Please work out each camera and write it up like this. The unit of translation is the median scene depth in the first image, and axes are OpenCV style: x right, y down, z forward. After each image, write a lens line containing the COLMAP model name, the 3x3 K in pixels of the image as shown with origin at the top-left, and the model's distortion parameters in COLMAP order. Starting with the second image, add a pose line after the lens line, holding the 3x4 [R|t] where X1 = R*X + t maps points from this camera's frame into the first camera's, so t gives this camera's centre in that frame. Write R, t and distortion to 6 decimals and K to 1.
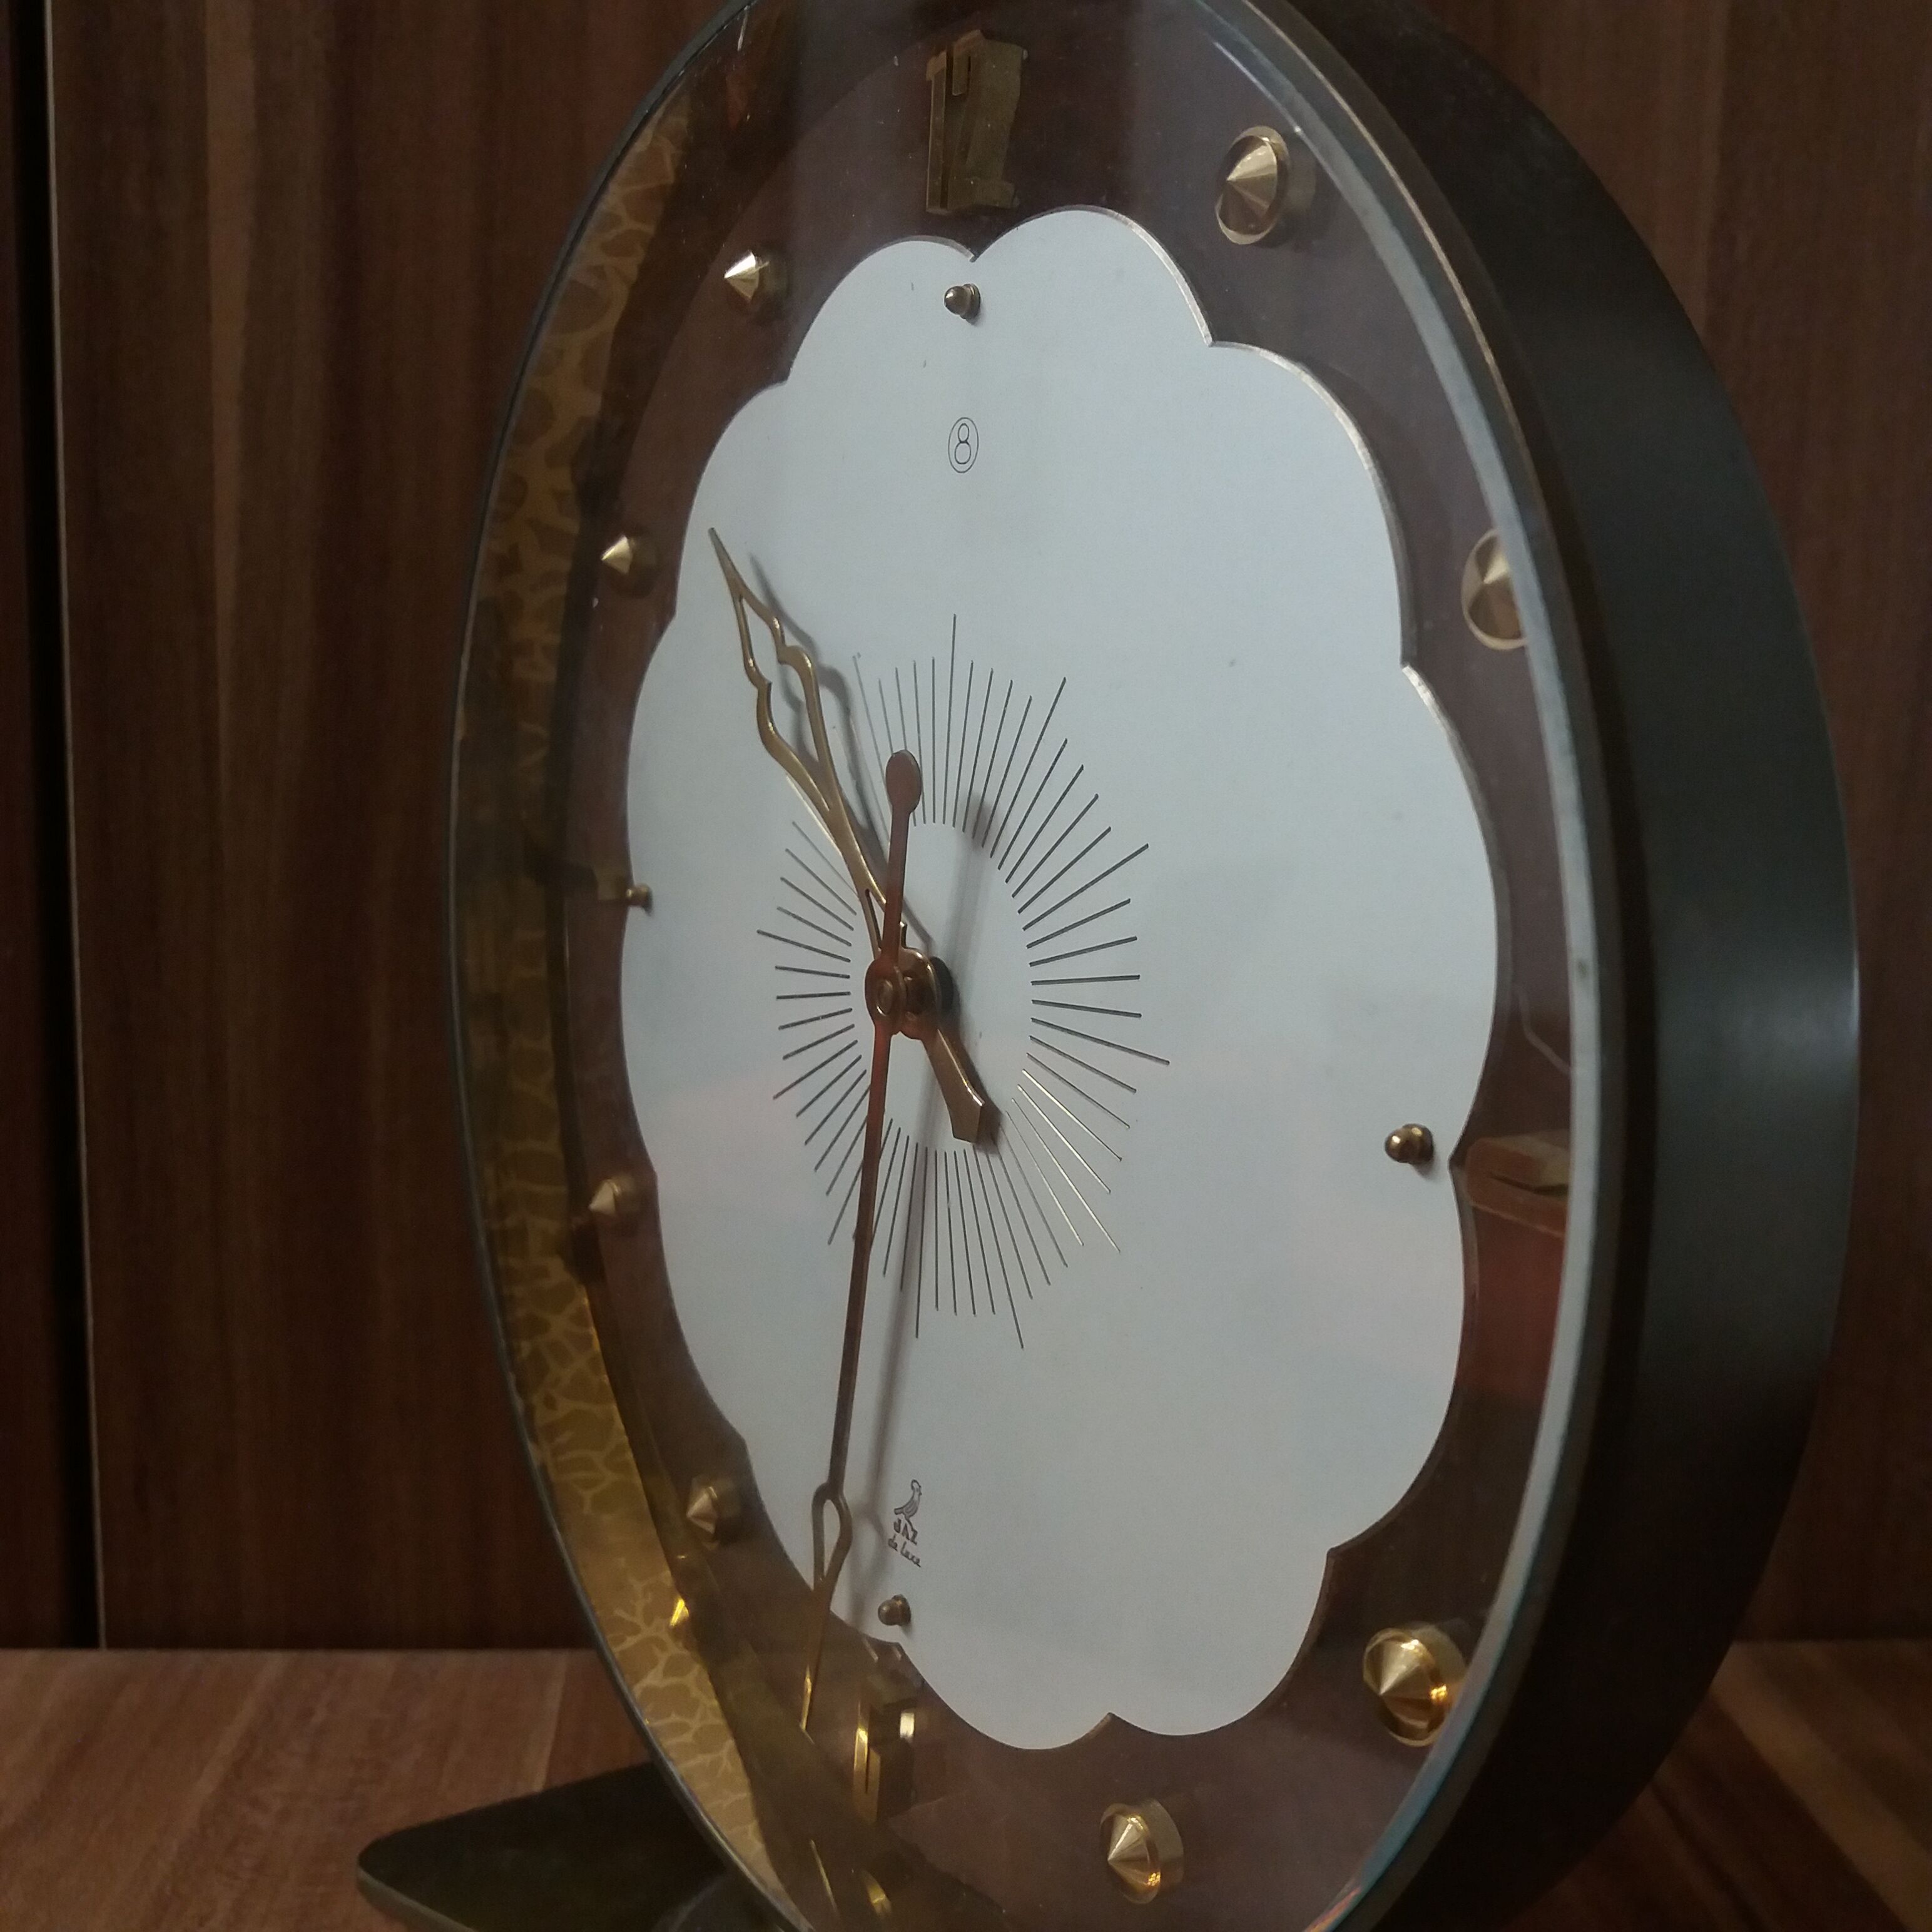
lens RADIAL K [[2255.5, 0, 957.5], [0, 2255.5, 954.9], [0, 0, 1]] dist [-0.011290, 0.000000]
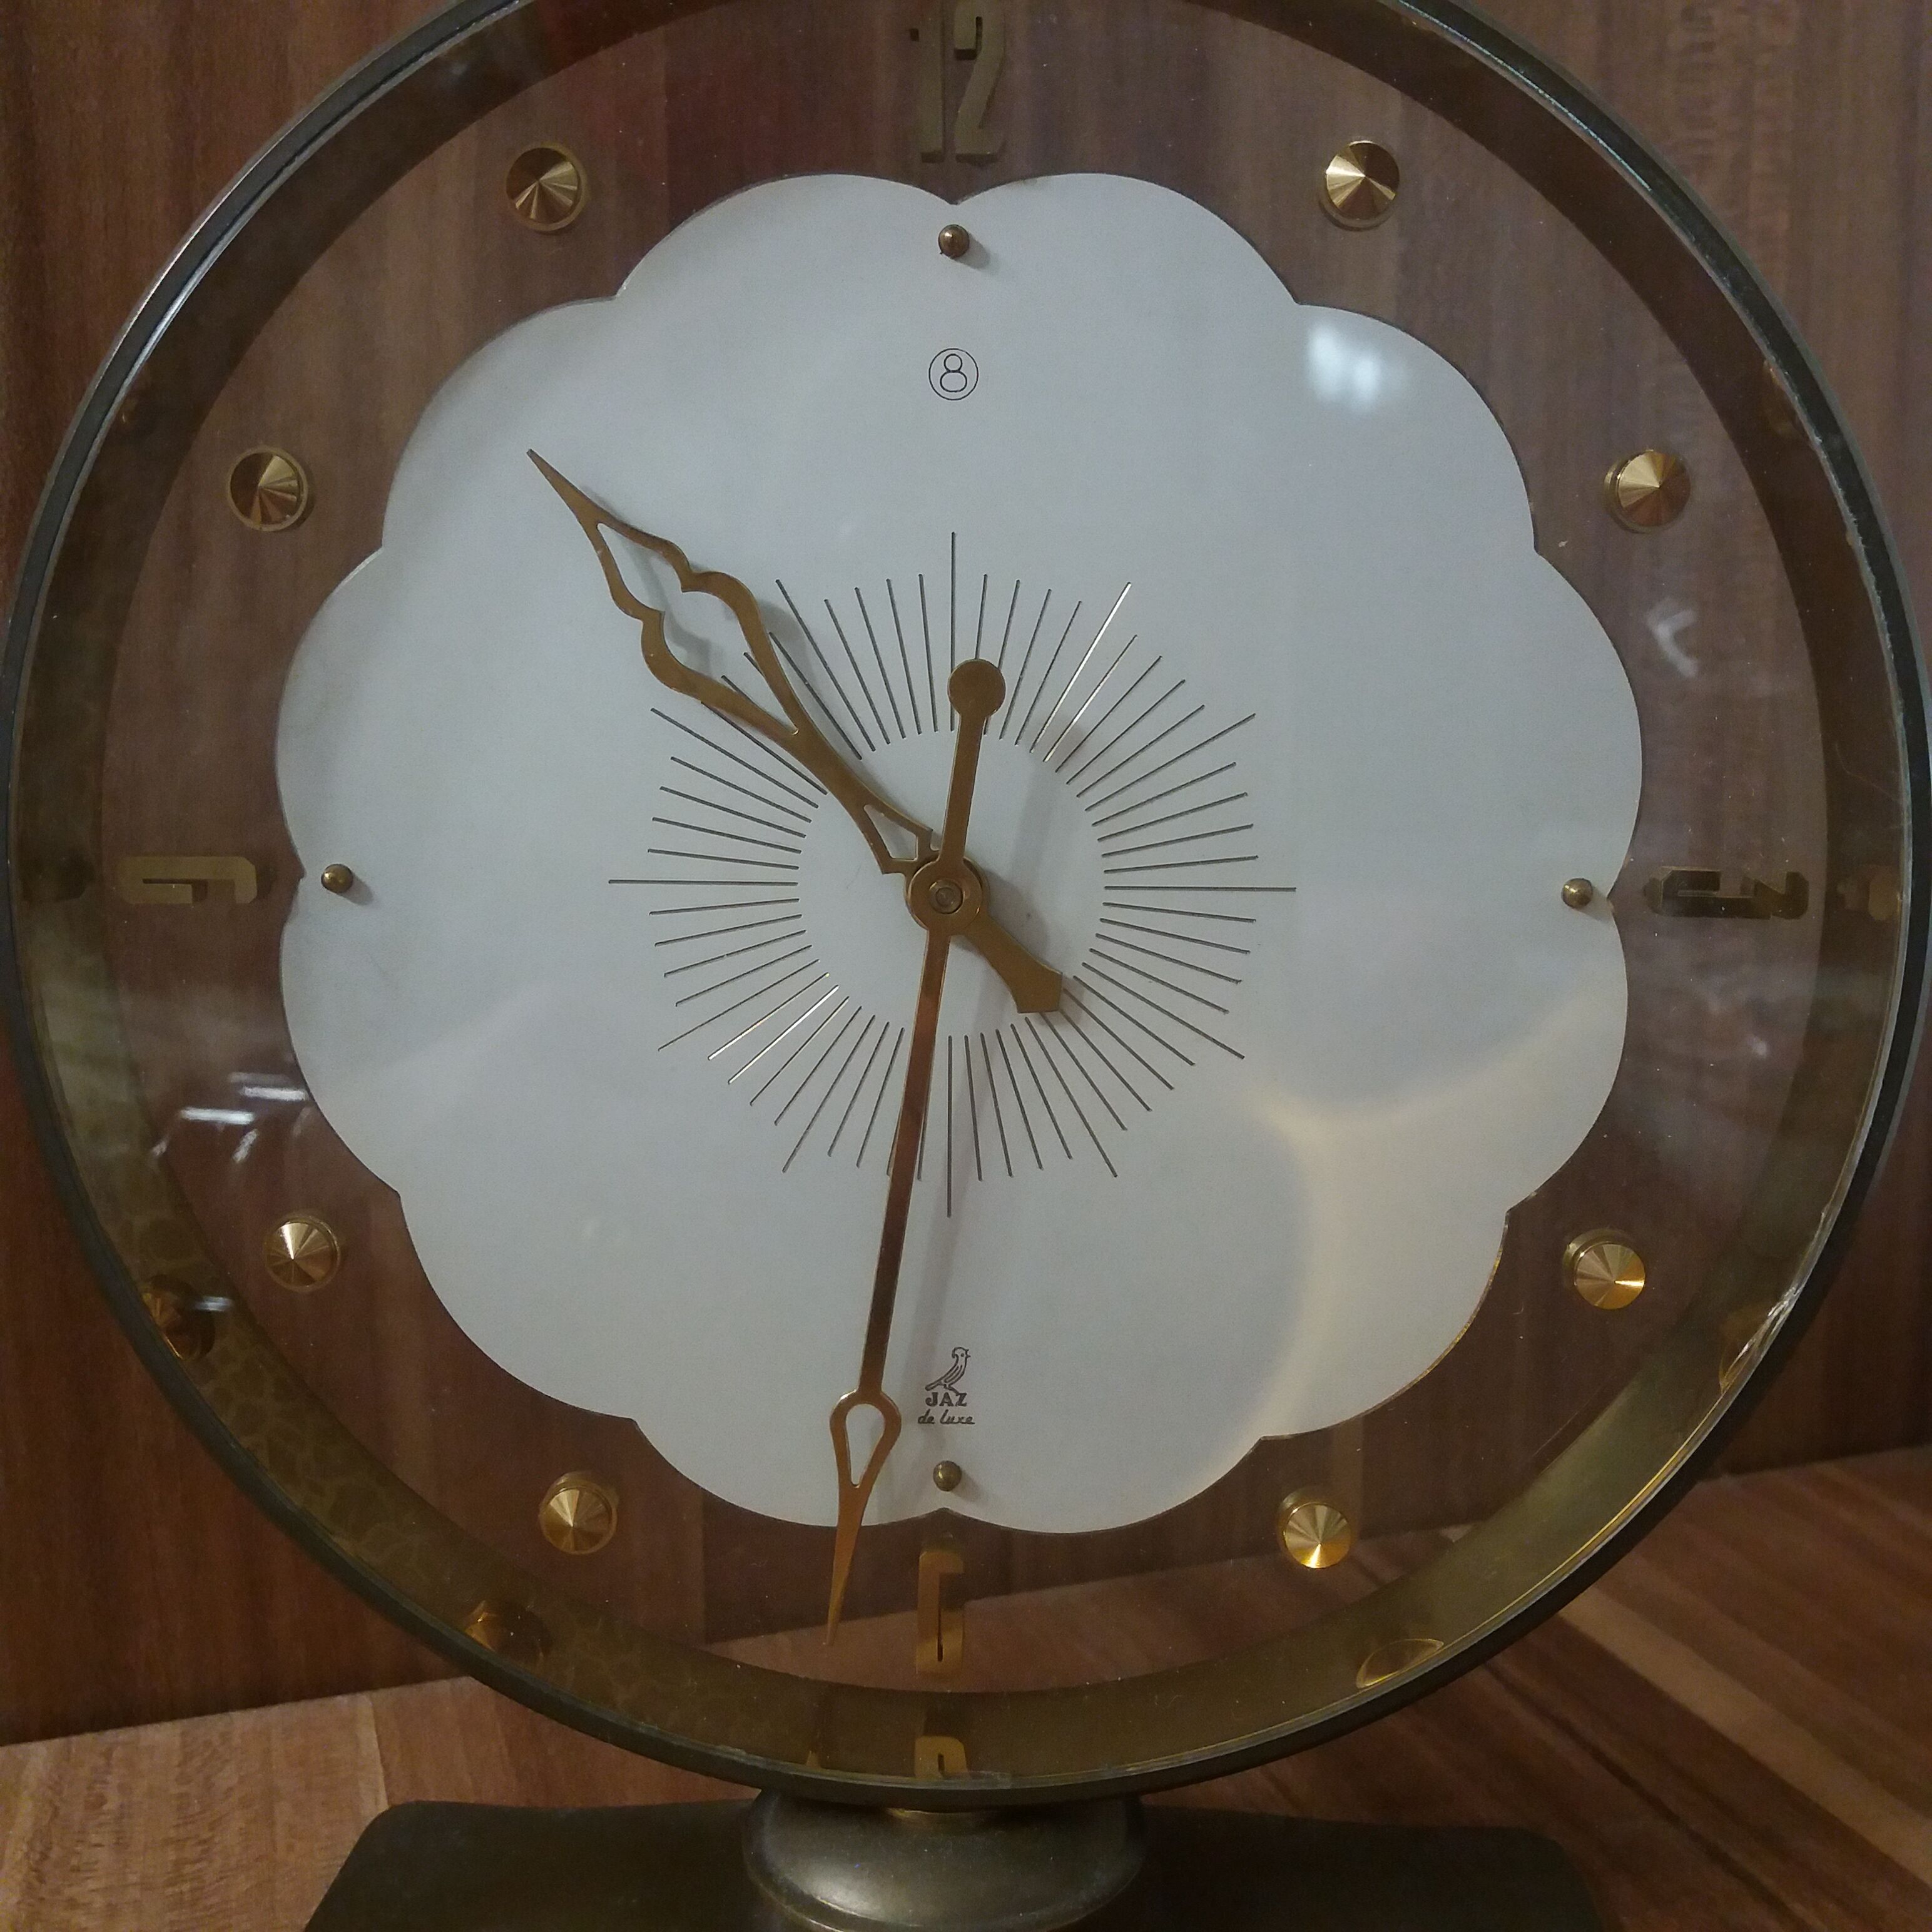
lens RADIAL K [[2255.5, 0, 982.8], [0, 2255.5, 957.4], [0, 0, 1]] dist [-0.011290, 0.000000]
pose [[0.963466, -0.077557, 0.256354, -0.153854], [0.076843, 0.996961, 0.012817, 0.014673], [-0.256569, 0.007350, 0.966498, 0.032512]]
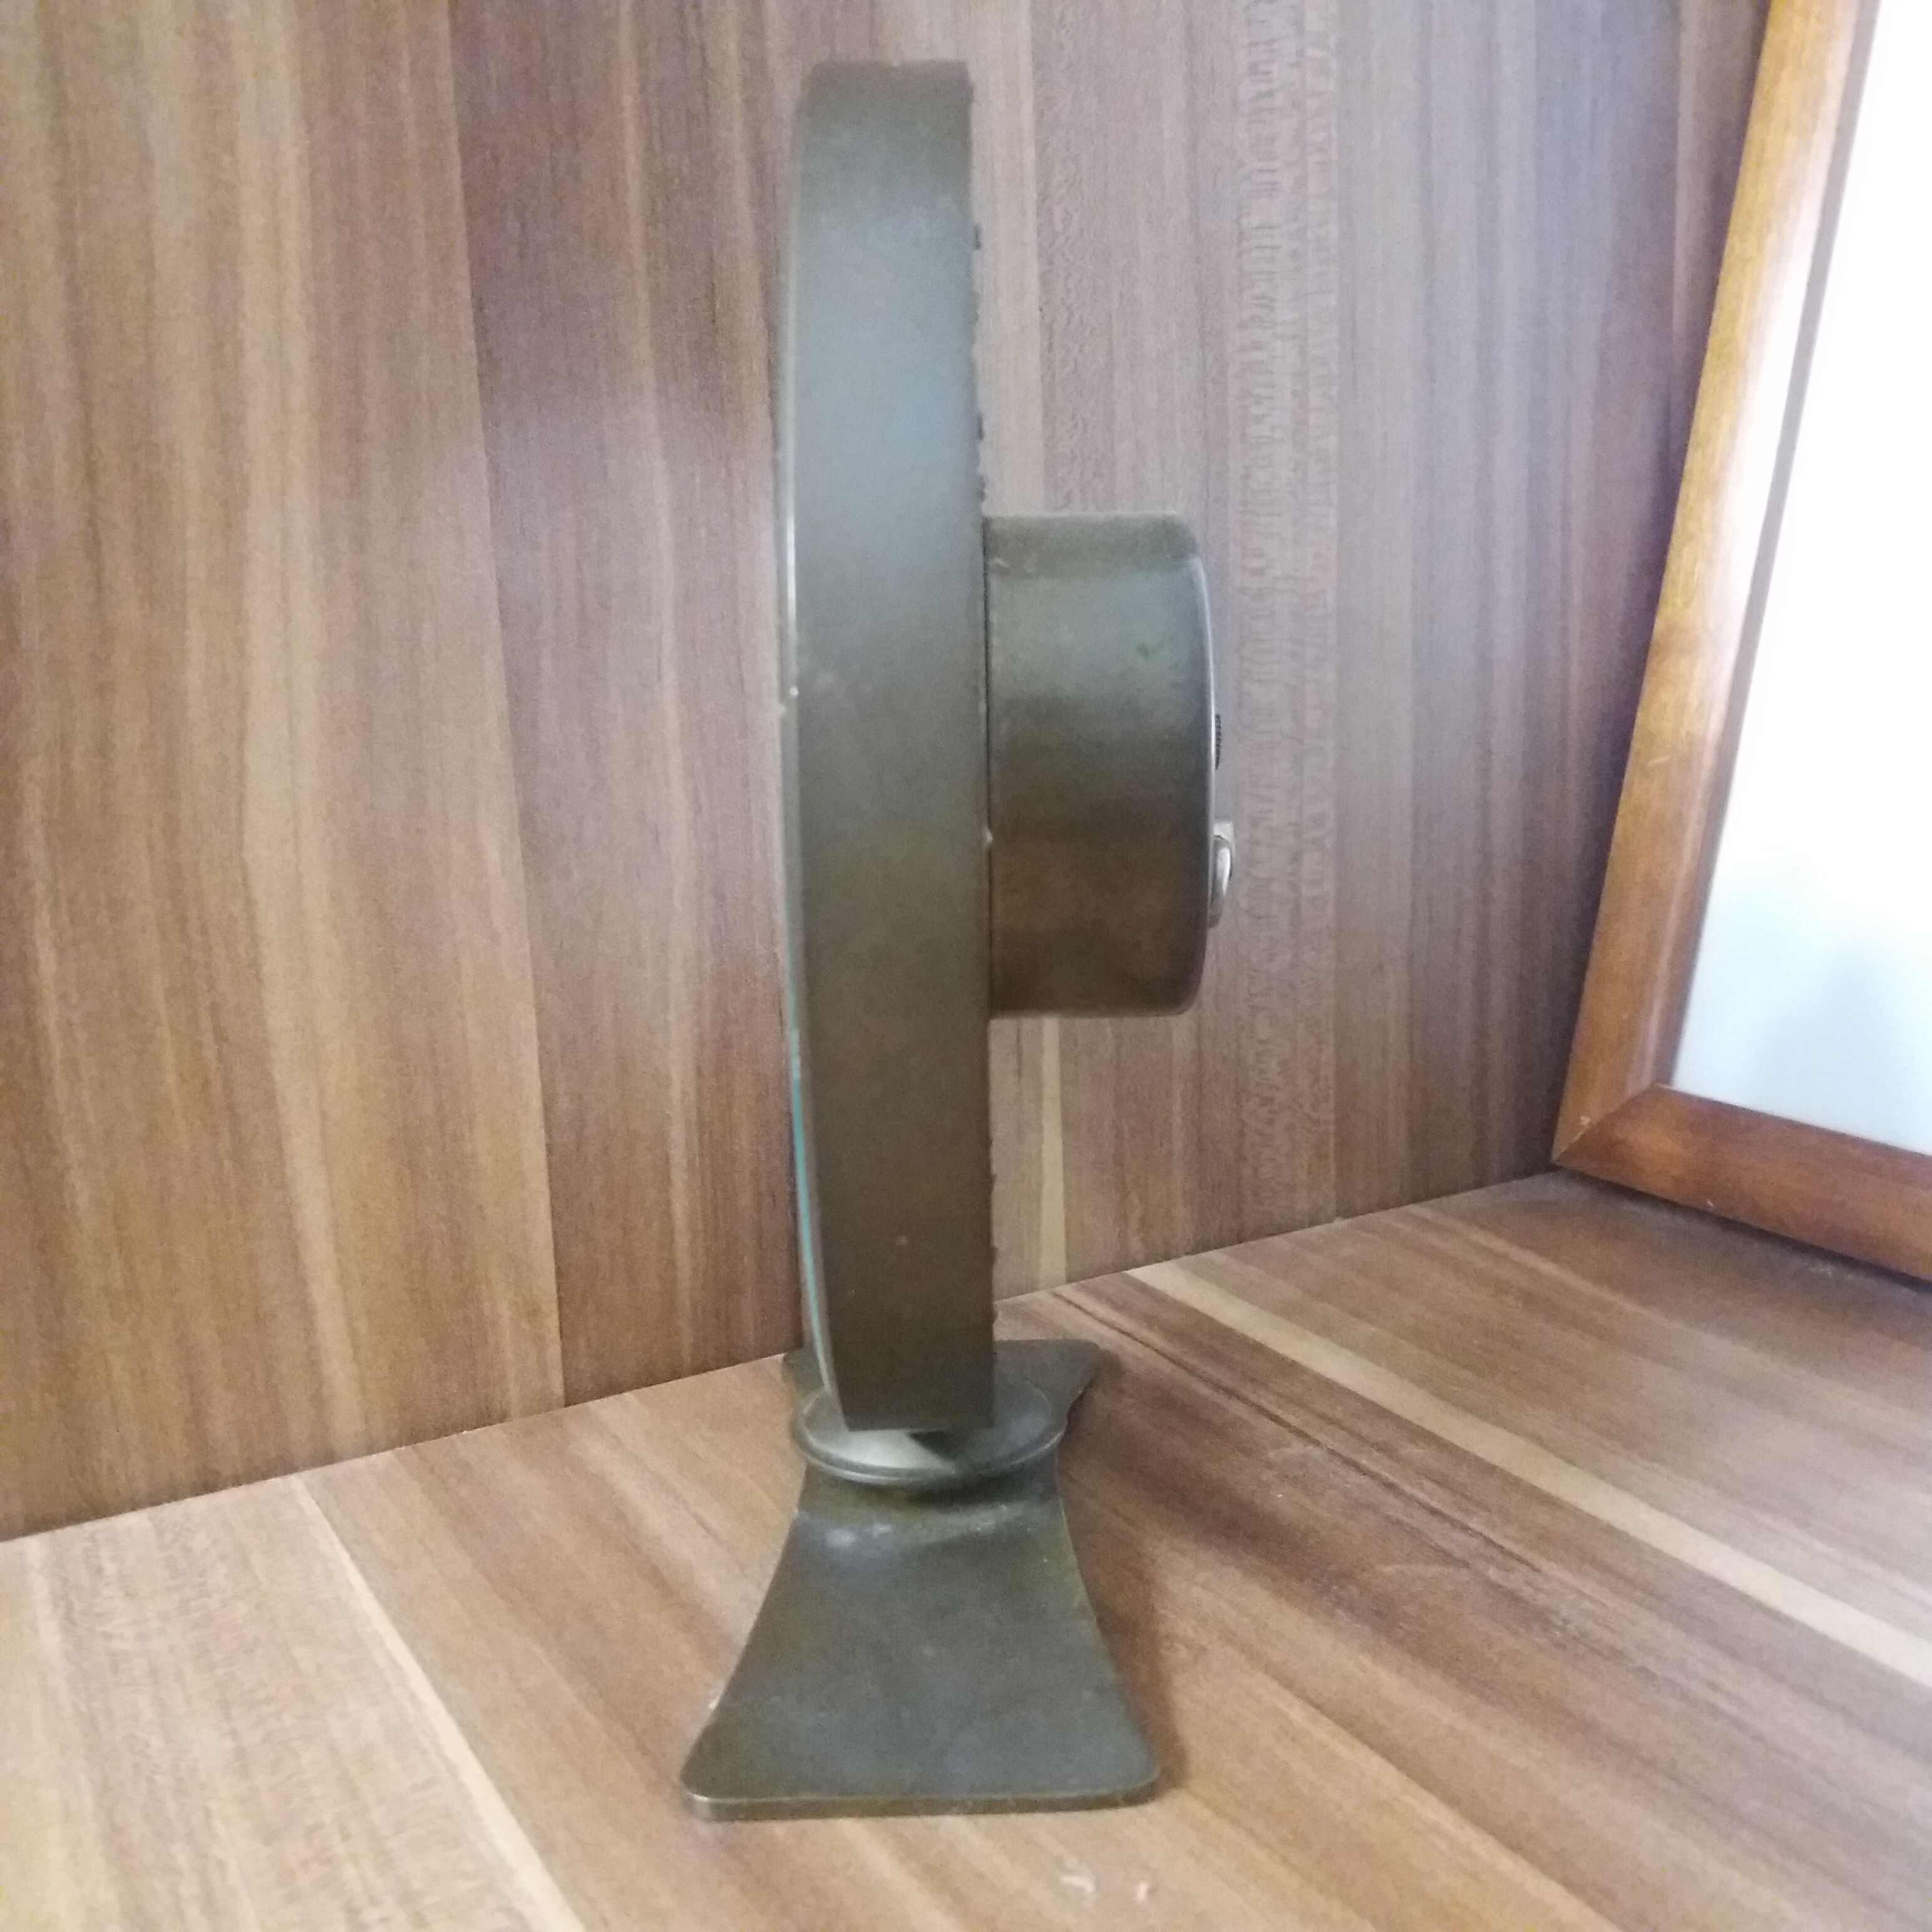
lens RADIAL K [[2255.5, 0, 1027.1], [0, 2255.5, 985.5], [0, 0, 1]] dist [-0.011290, 0.000000]
pose [[0.890886, -0.157471, 0.426057, -0.313228], [0.132047, 0.987260, 0.088780, 0.012200], [-0.434609, -0.022834, 0.900330, -0.205103]]
